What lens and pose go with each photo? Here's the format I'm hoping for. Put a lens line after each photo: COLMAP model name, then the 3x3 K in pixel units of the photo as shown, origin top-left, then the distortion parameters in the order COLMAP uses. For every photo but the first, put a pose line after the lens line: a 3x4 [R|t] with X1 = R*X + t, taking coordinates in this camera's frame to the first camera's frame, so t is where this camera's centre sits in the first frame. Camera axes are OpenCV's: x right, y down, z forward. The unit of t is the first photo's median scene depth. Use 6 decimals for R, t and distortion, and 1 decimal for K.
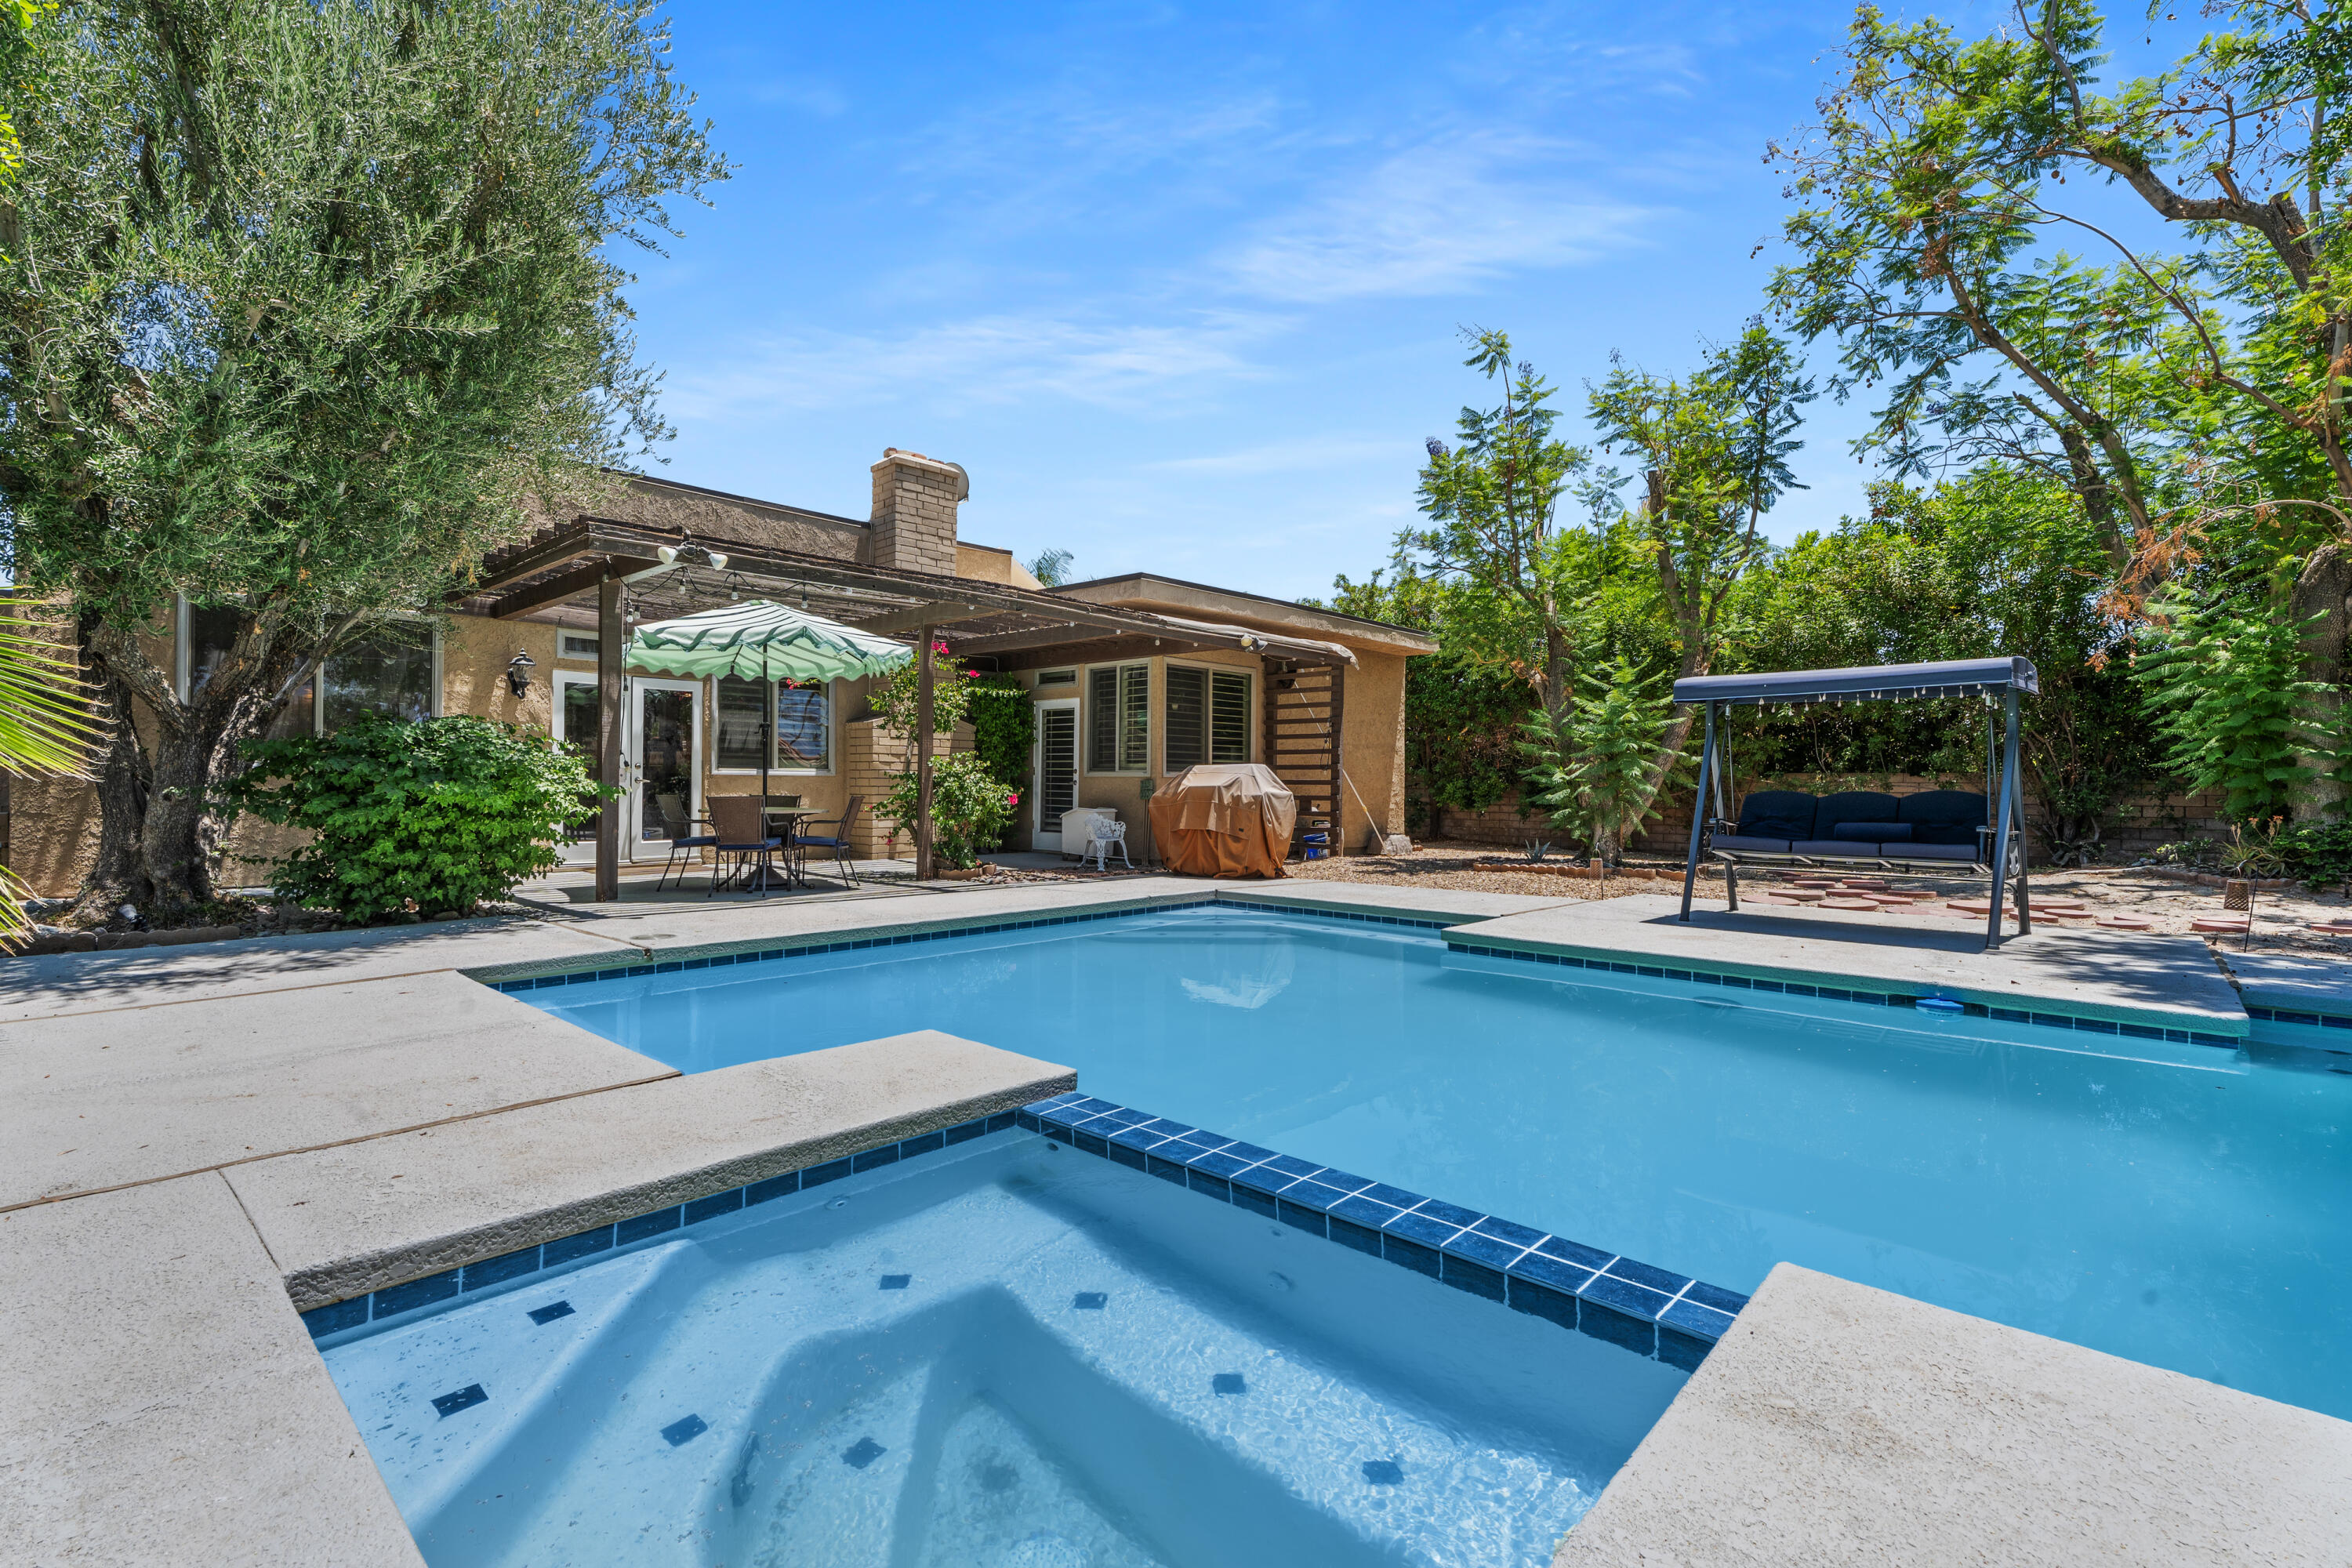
lens RADIAL K [[1083.8, 0, 1184.0], [0, 1083.8, 760.9], [0, 0, 1]] dist [0.025025, -0.002245]
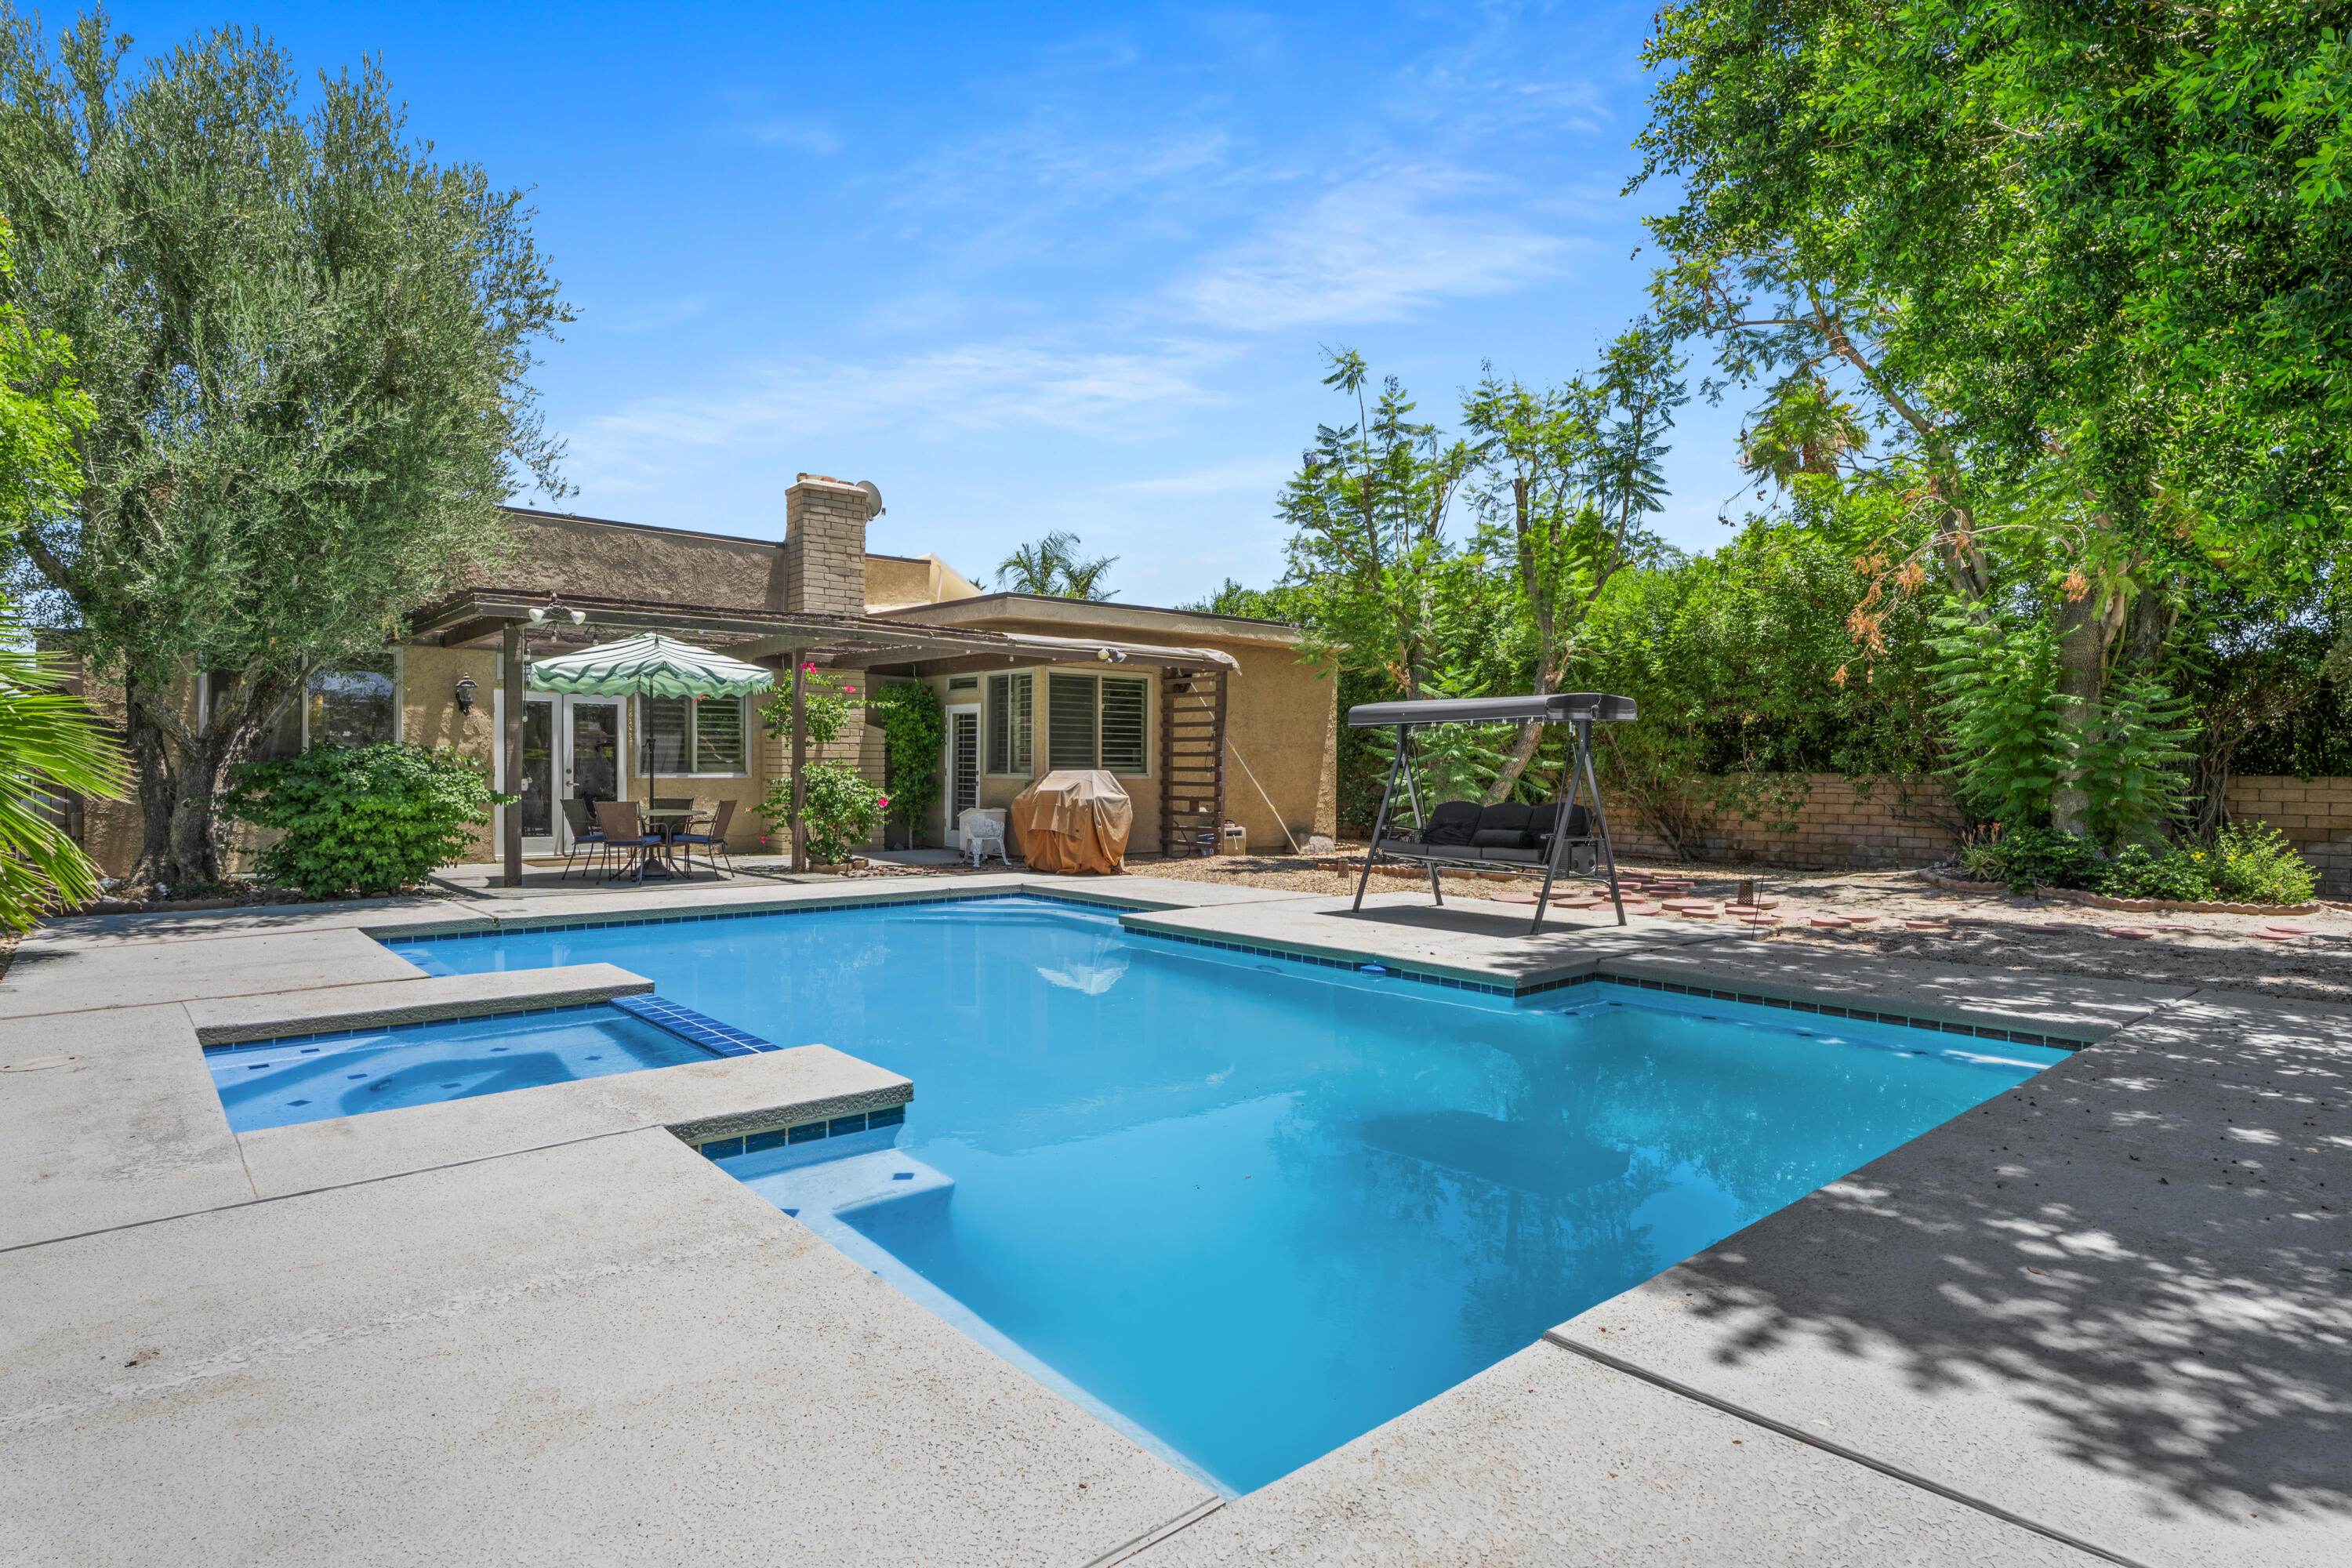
lens RADIAL K [[1273.1, 0, 1162.7], [0, 1273.1, 773.3], [0, 0, 1]] dist [0.018798, -0.000202]
pose [[0.993426, 0.000725, -0.114476, 0.289539], [0.002147, 0.999686, 0.024959, -0.027158], [0.114458, -0.025041, 0.993112, -0.276519]]
